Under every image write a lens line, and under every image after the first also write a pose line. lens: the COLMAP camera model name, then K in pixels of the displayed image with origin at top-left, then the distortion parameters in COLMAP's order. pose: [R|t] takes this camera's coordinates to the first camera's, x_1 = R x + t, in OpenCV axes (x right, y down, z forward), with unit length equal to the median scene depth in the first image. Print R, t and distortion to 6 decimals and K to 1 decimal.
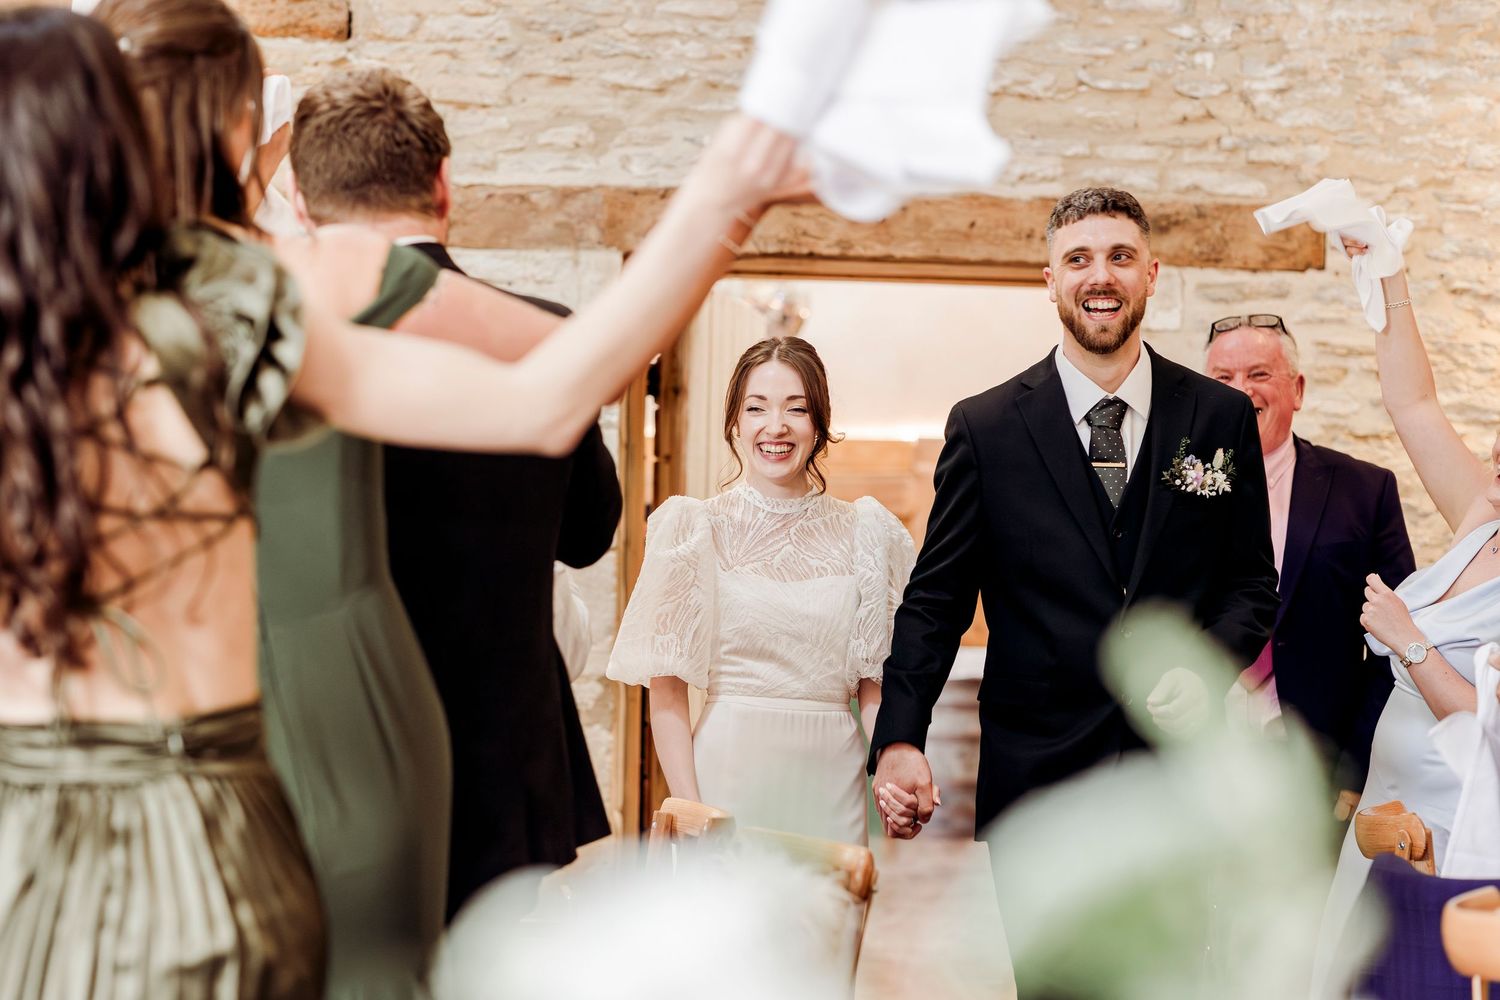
lens RADIAL K [[3793.9, 0, 750.8], [0, 3793.9, 496.4], [0, 0, 1]] dist [0.516263, 0.000000]
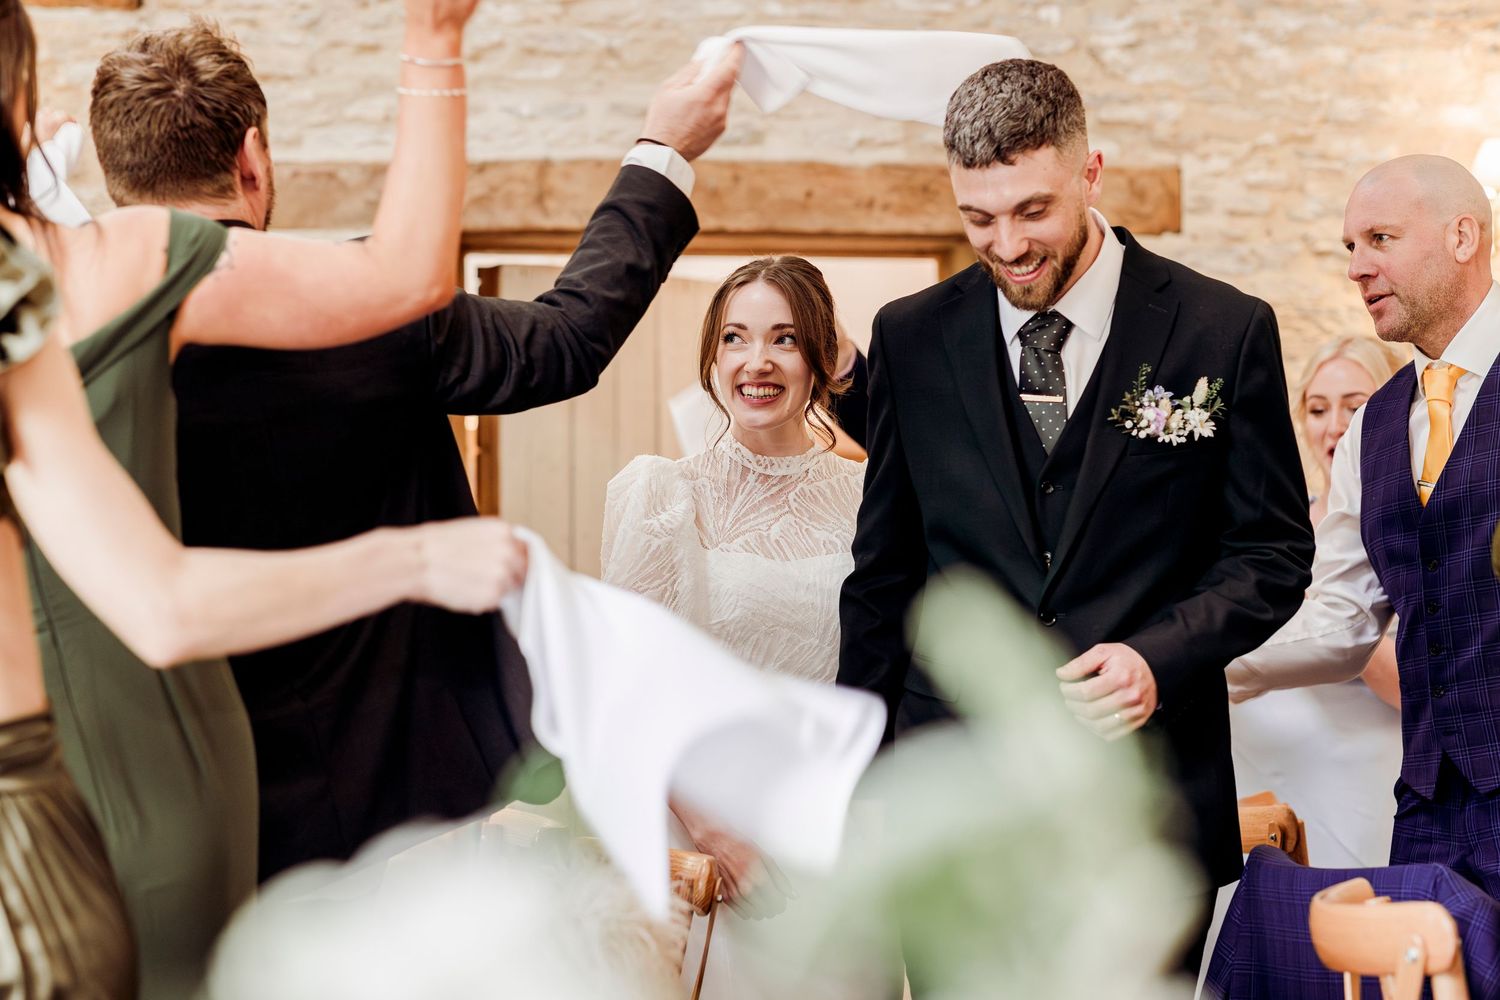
lens RADIAL K [[3625.1, 0, 749.9], [0, 3625.1, 506.0], [0, 0, 1]] dist [0.158188, 0.000000]
pose [[0.998660, -0.020151, 0.047661, -0.000915], [0.020086, 0.999797, 0.001854, 0.004301], [-0.047688, -0.000894, 0.998862, 0.111534]]
